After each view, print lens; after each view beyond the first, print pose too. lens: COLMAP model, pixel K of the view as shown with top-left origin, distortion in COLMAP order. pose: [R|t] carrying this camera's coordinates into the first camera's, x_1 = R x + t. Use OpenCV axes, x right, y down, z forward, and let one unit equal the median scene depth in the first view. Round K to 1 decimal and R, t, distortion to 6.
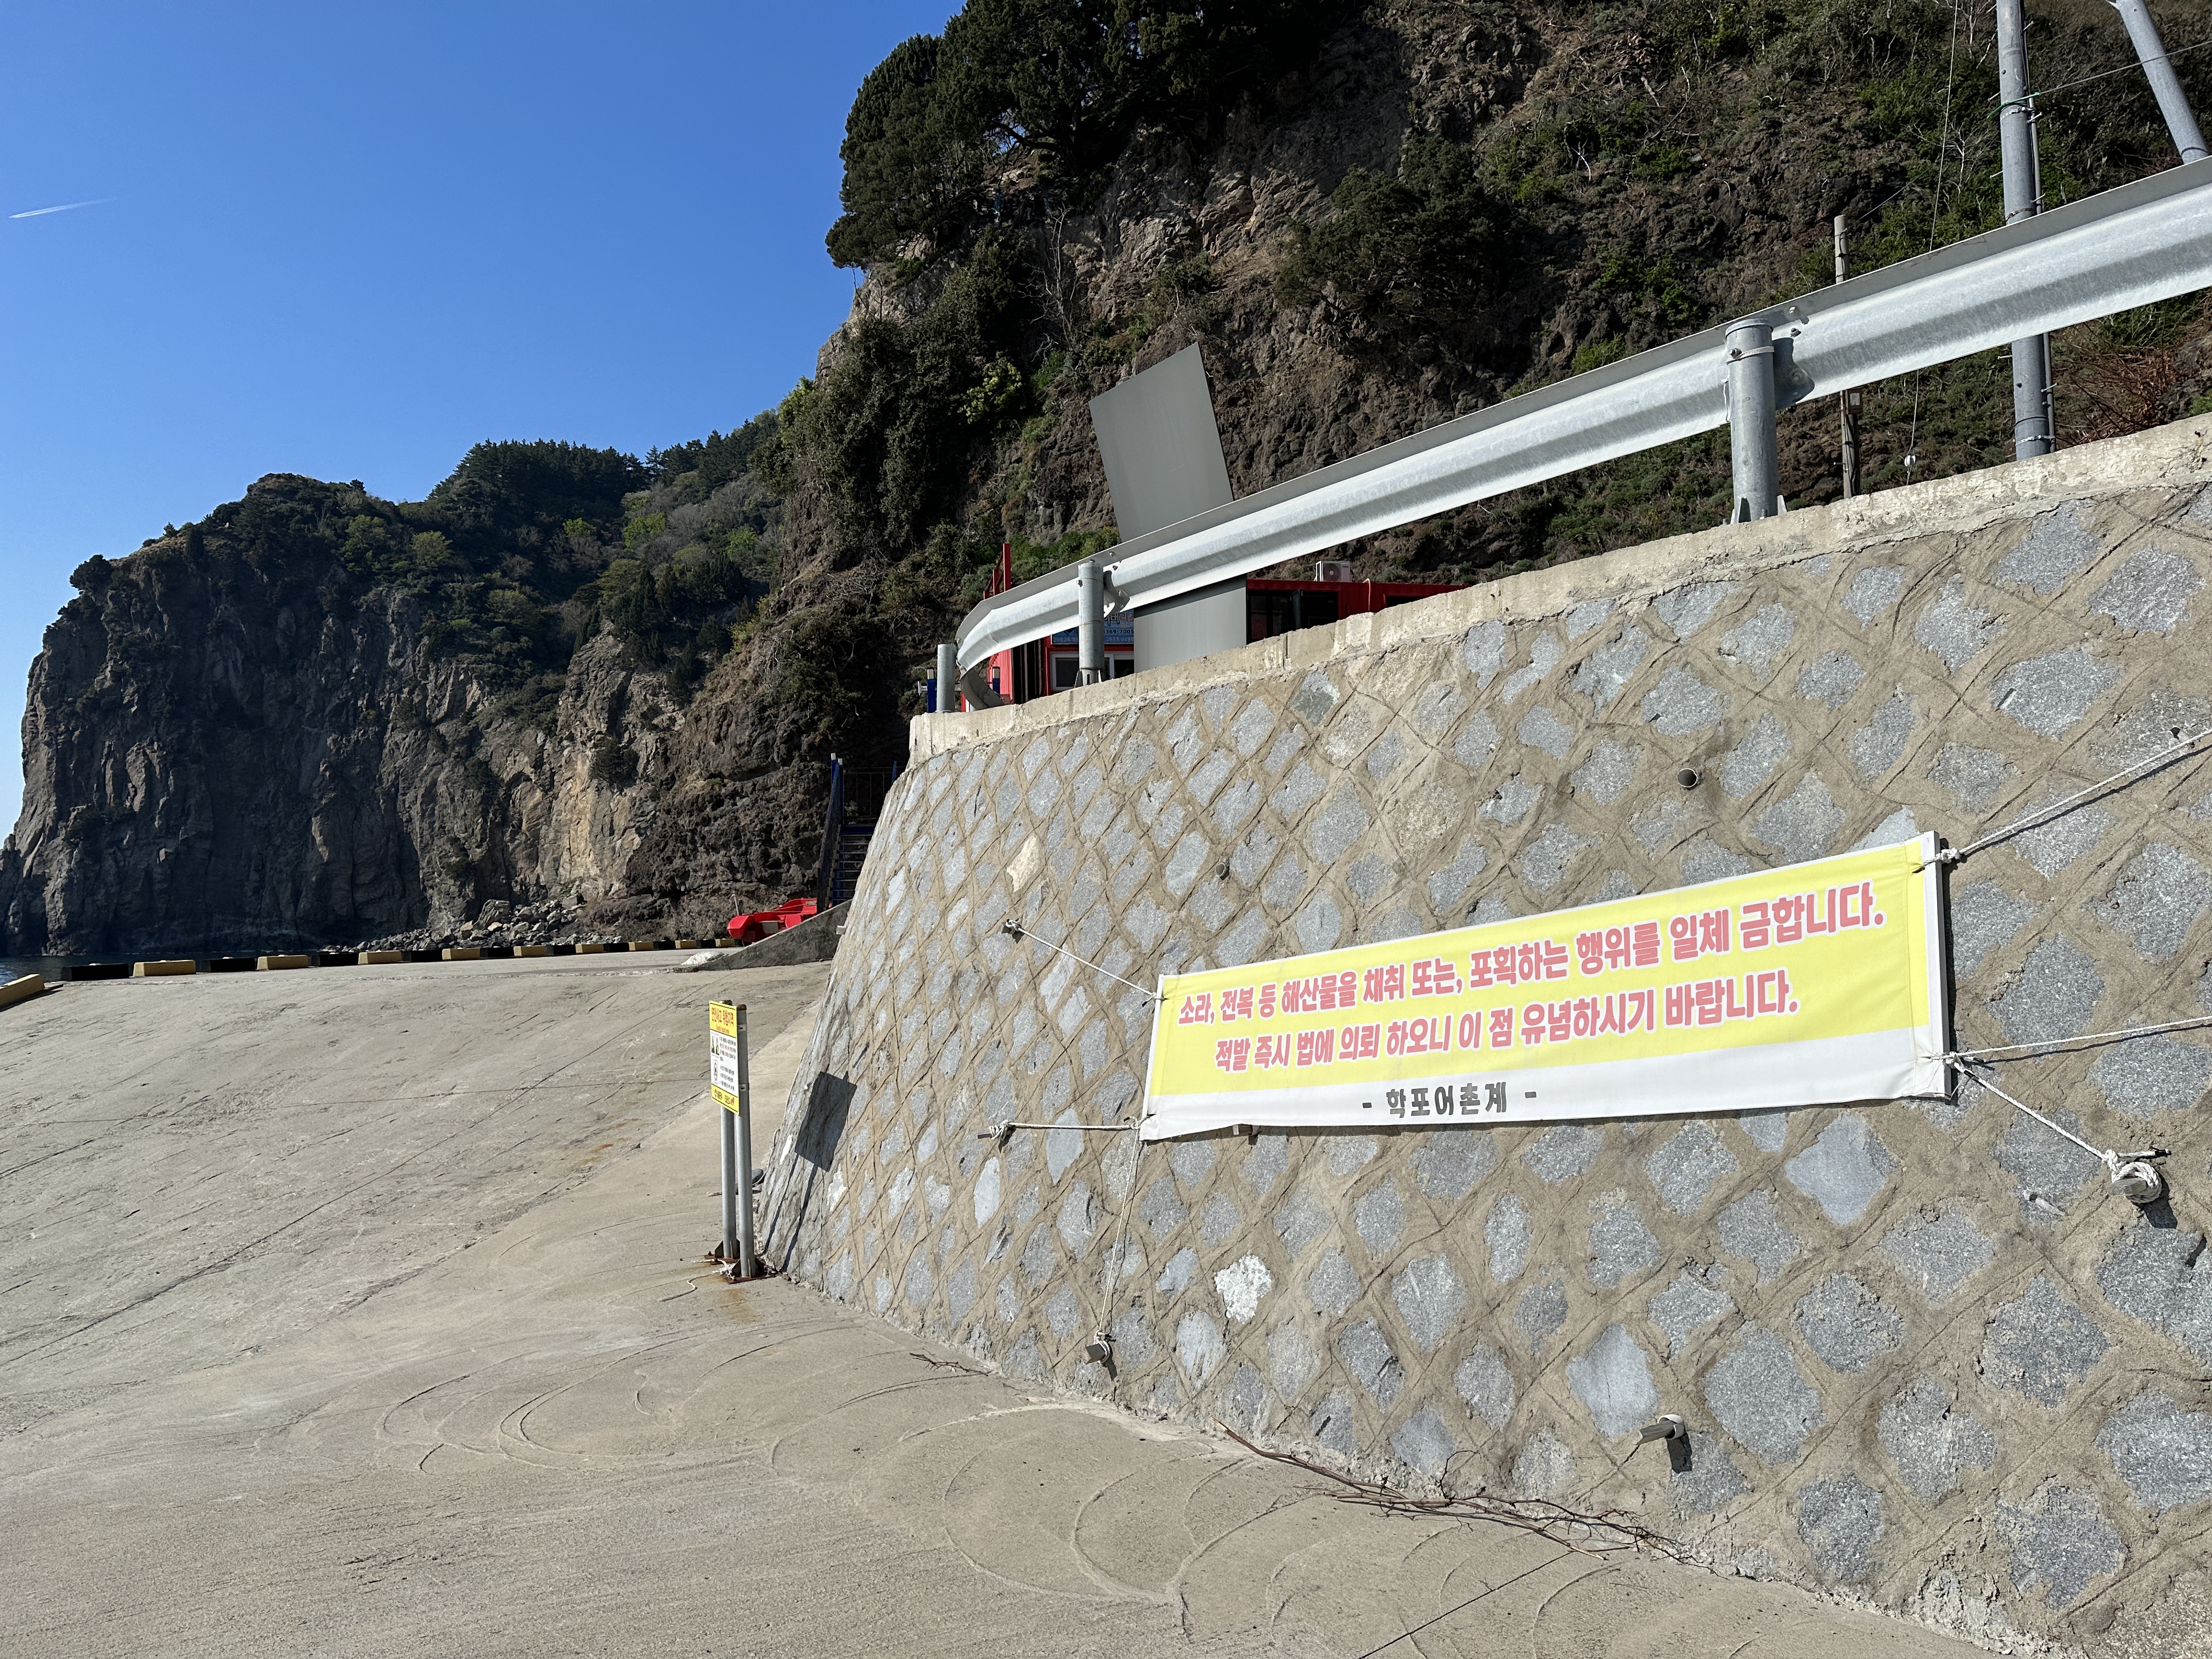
lens RADIAL K [[1548.0, 0, 1107.2], [0, 1548.0, 831.0], [0, 0, 1]] dist [0.003586, 0.000700]
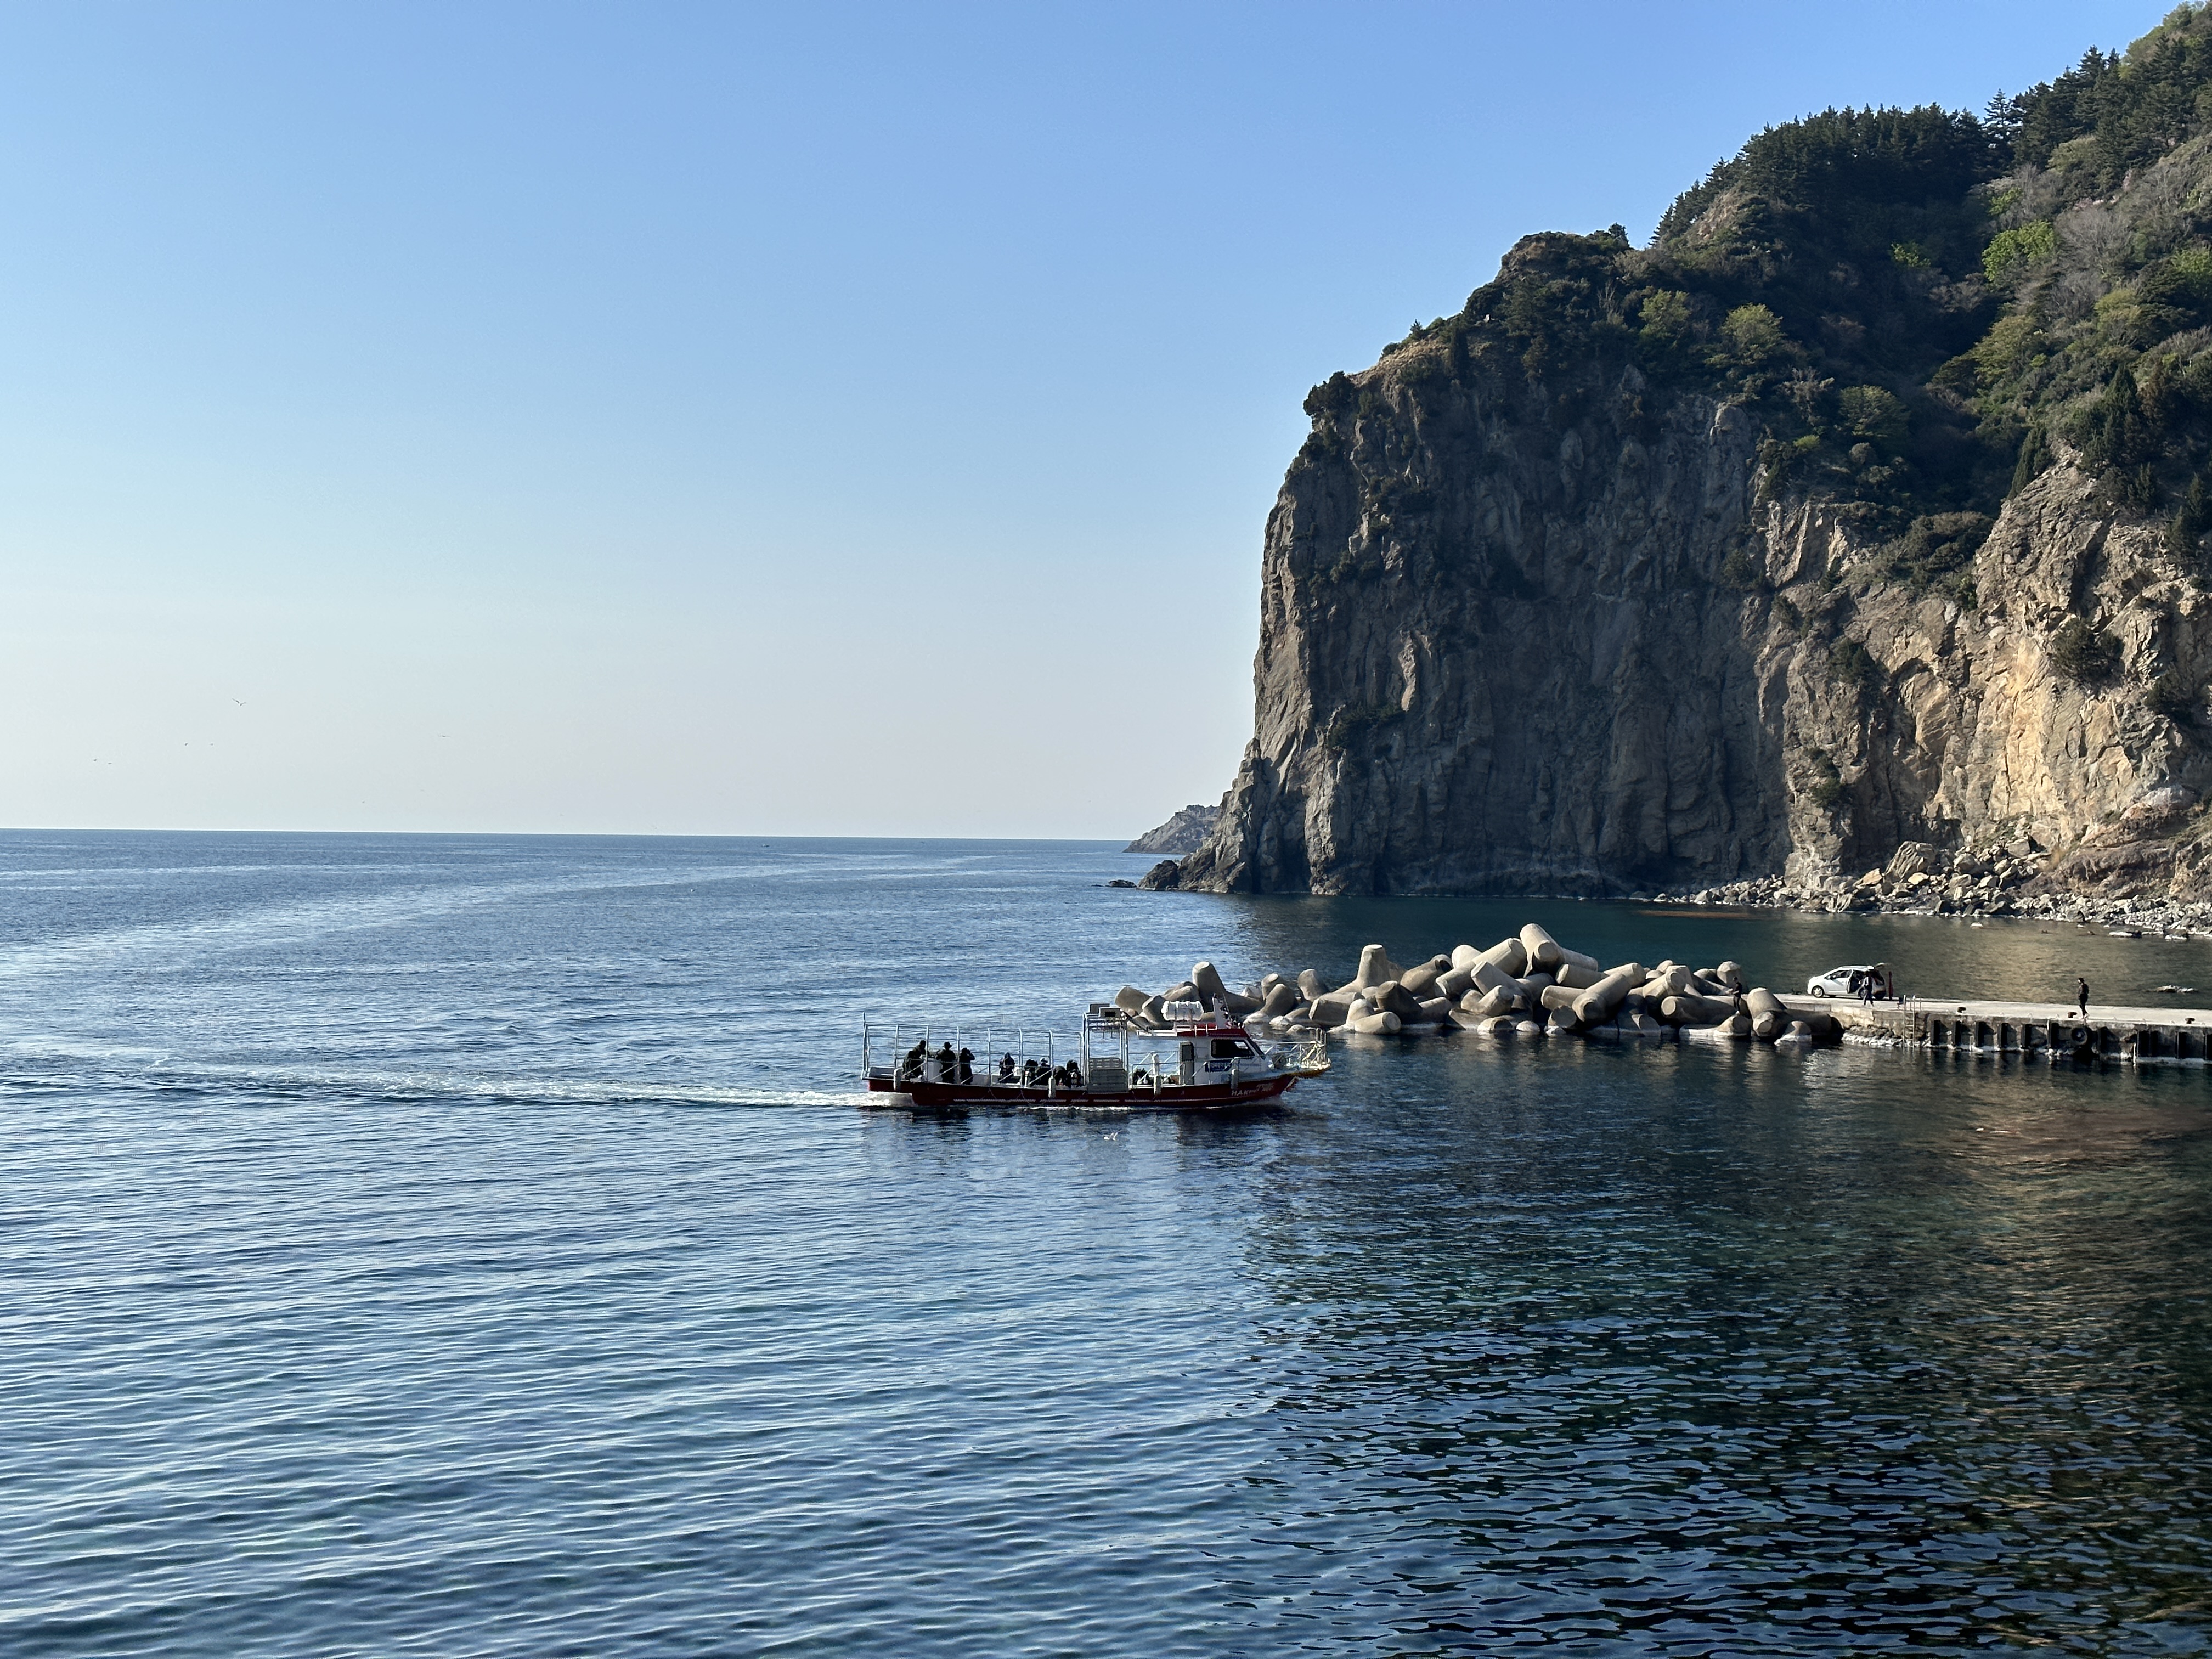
lens RADIAL K [[2918.4, 0, 1103.2], [0, 2918.4, 827.7], [0, 0, 1]] dist [0.053636, 0.000000]
pose [[0.873403, 0.024488, -0.486382, -0.048001], [0.000804, 0.998661, 0.051725, -0.029692], [0.486997, -0.045568, 0.872214, -0.343089]]
